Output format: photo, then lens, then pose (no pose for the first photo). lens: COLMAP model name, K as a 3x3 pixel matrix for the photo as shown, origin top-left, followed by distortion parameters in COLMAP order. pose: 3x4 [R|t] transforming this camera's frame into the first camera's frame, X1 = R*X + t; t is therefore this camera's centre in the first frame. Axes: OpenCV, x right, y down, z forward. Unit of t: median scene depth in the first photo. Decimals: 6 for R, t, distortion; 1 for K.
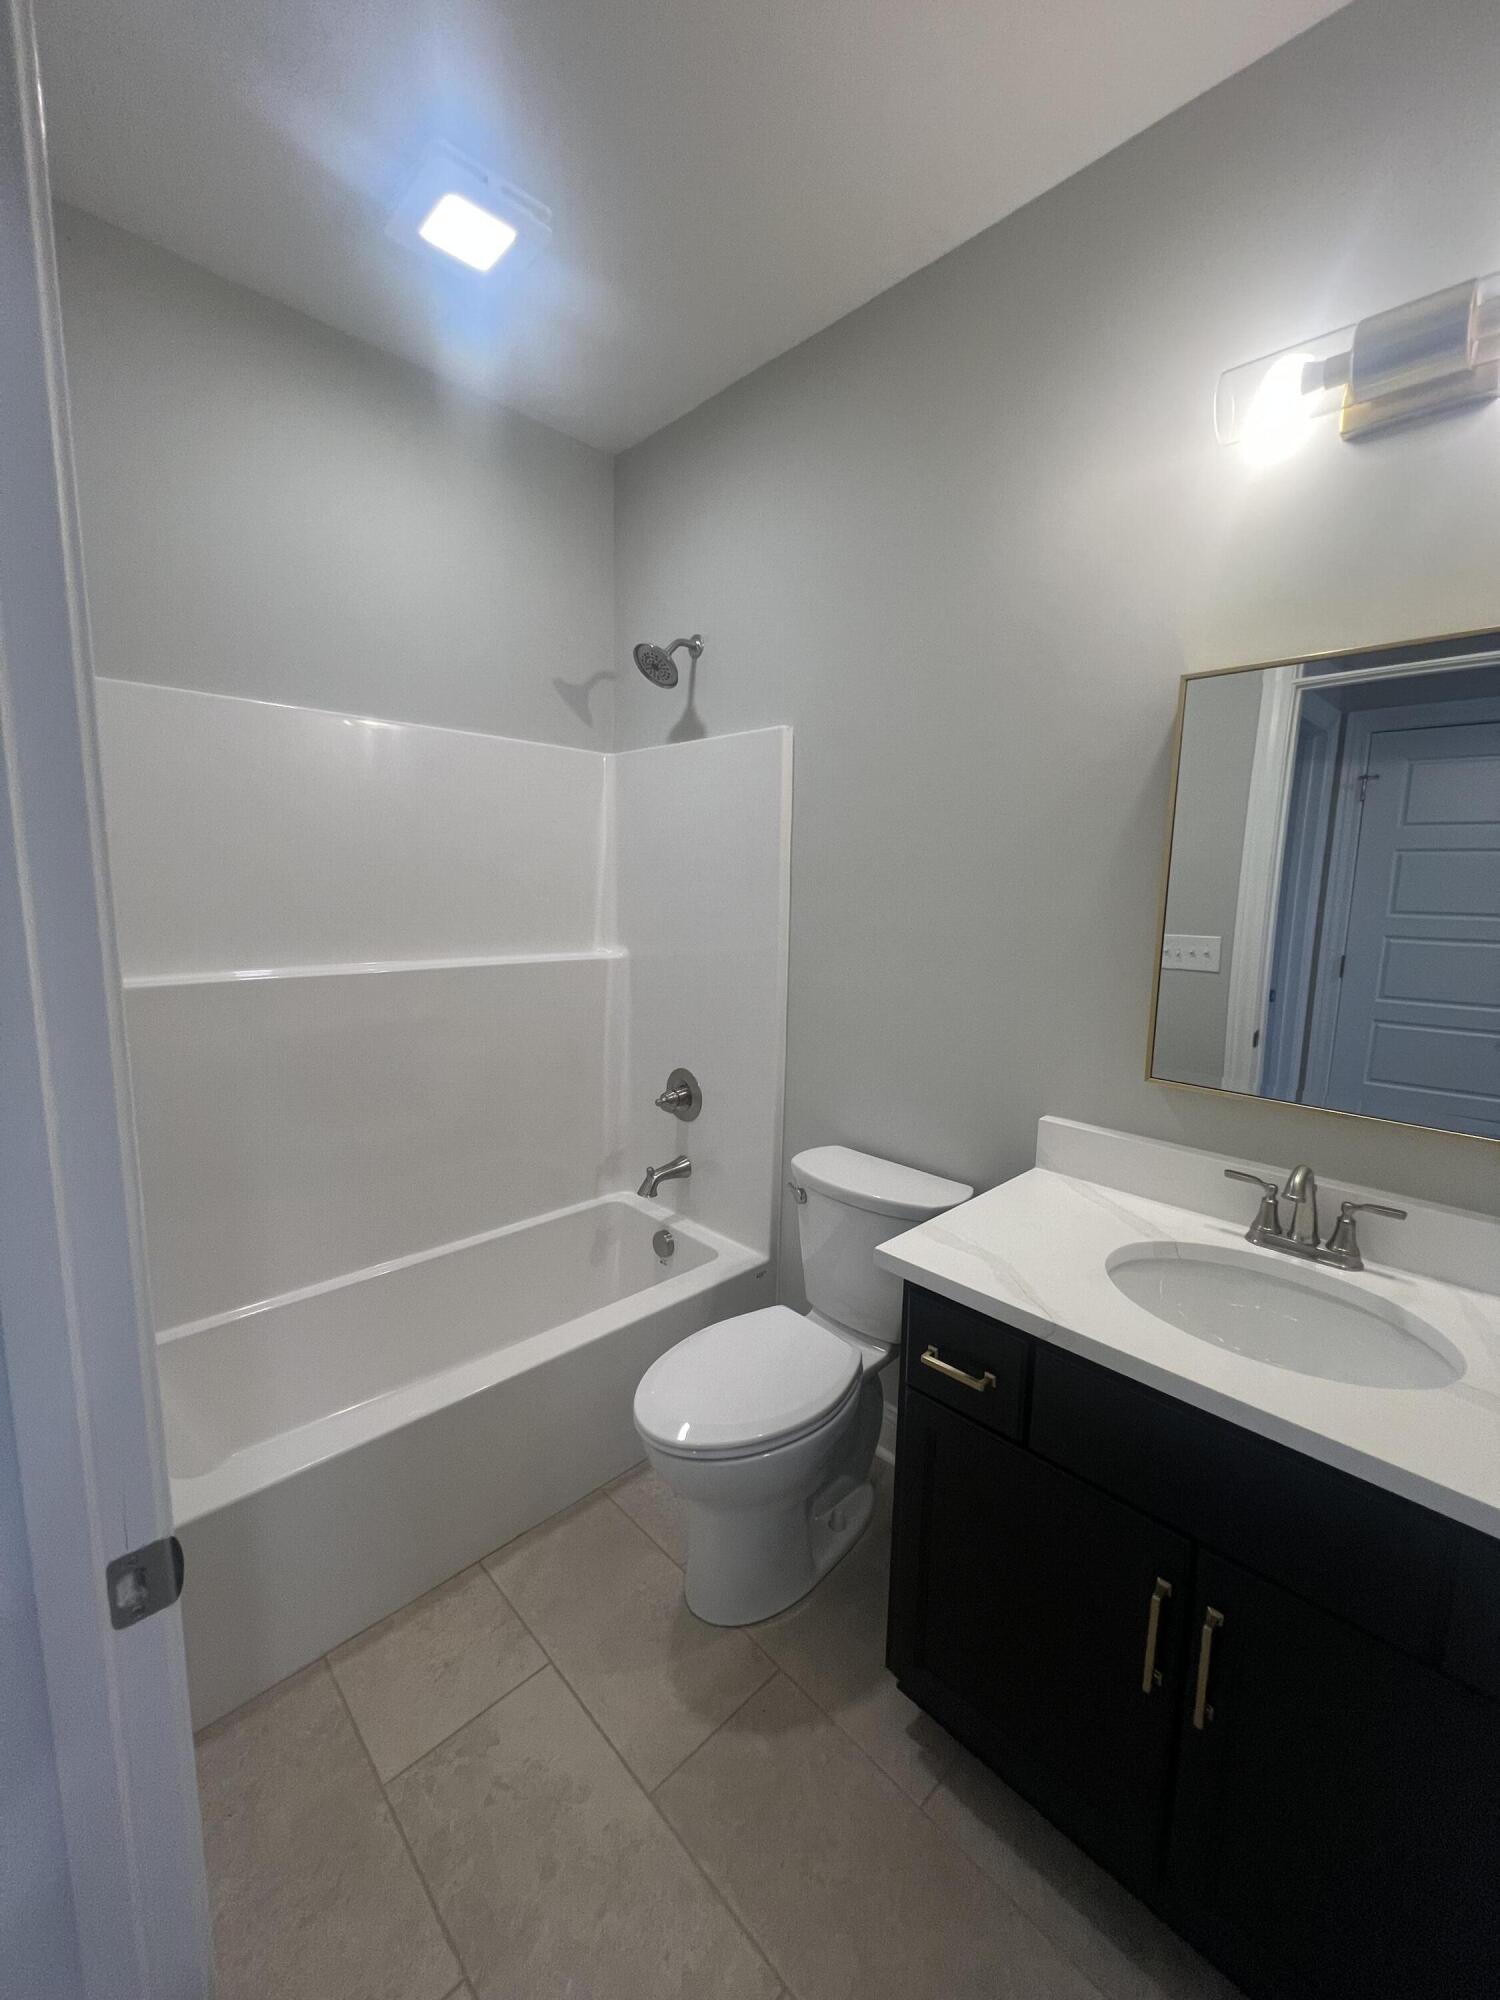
lens RADIAL K [[804.5, 0, 743.5], [0, 804.5, 992.0], [0, 0, 1]] dist [0.002900, 0.000248]
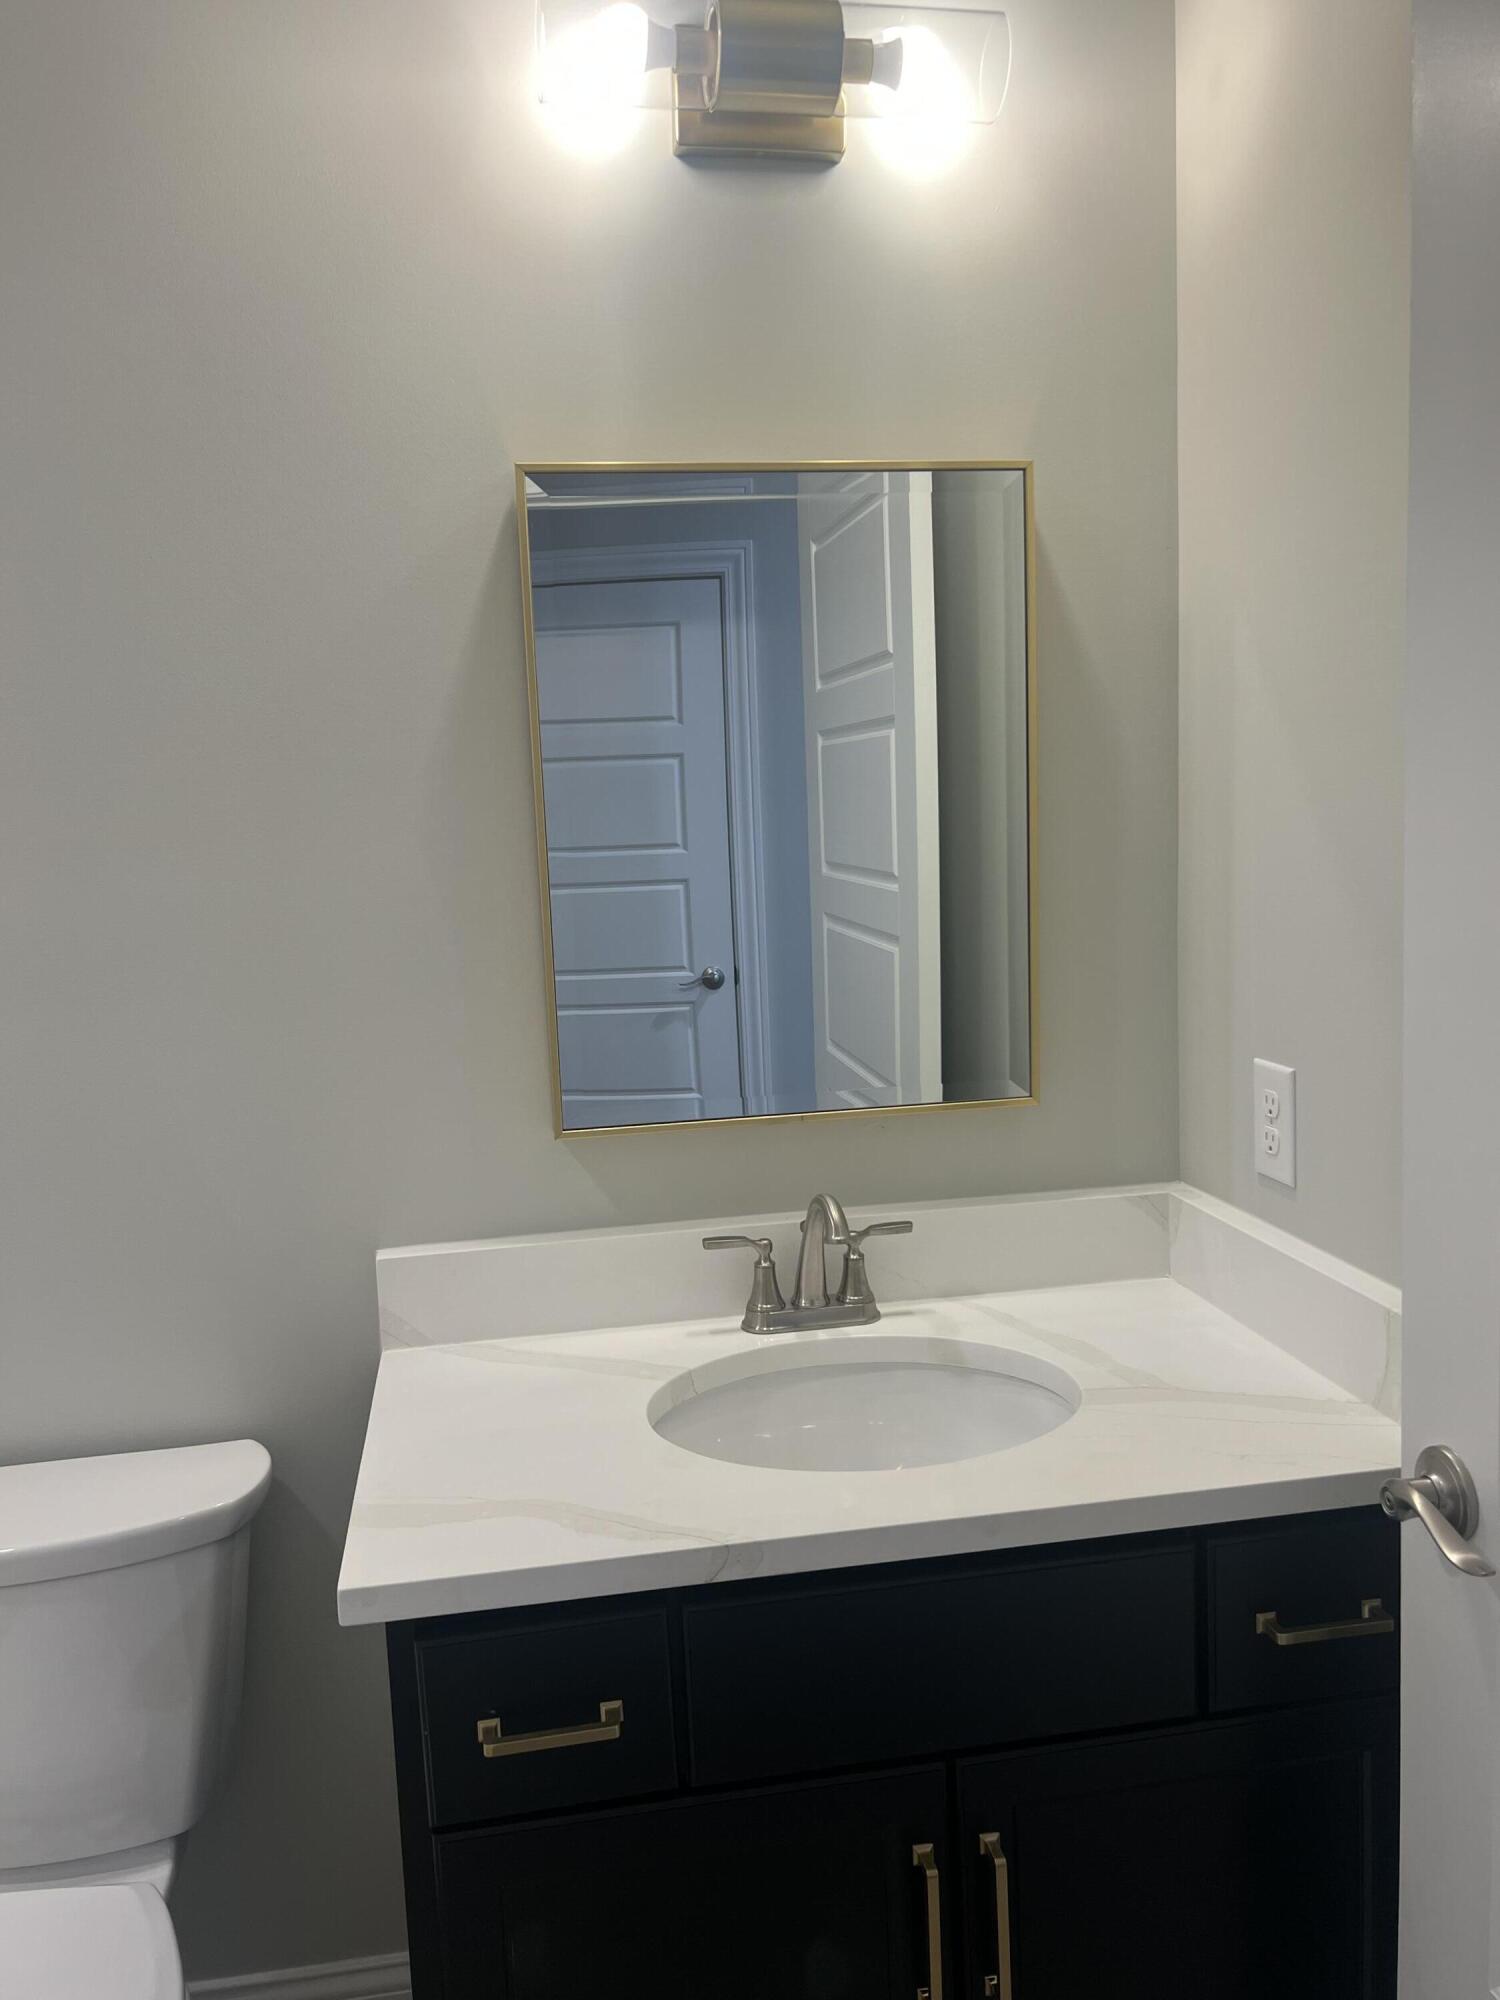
lens RADIAL K [[1563.3, 0, 746.0], [0, 1563.3, 996.3], [0, 0, 1]] dist [0.032725, -0.004356]
pose [[0.571671, -0.138923, 0.808636, -0.406670], [0.165431, 0.984837, 0.052241, -0.035323], [-0.803632, 0.103909, 0.585985, 0.232824]]
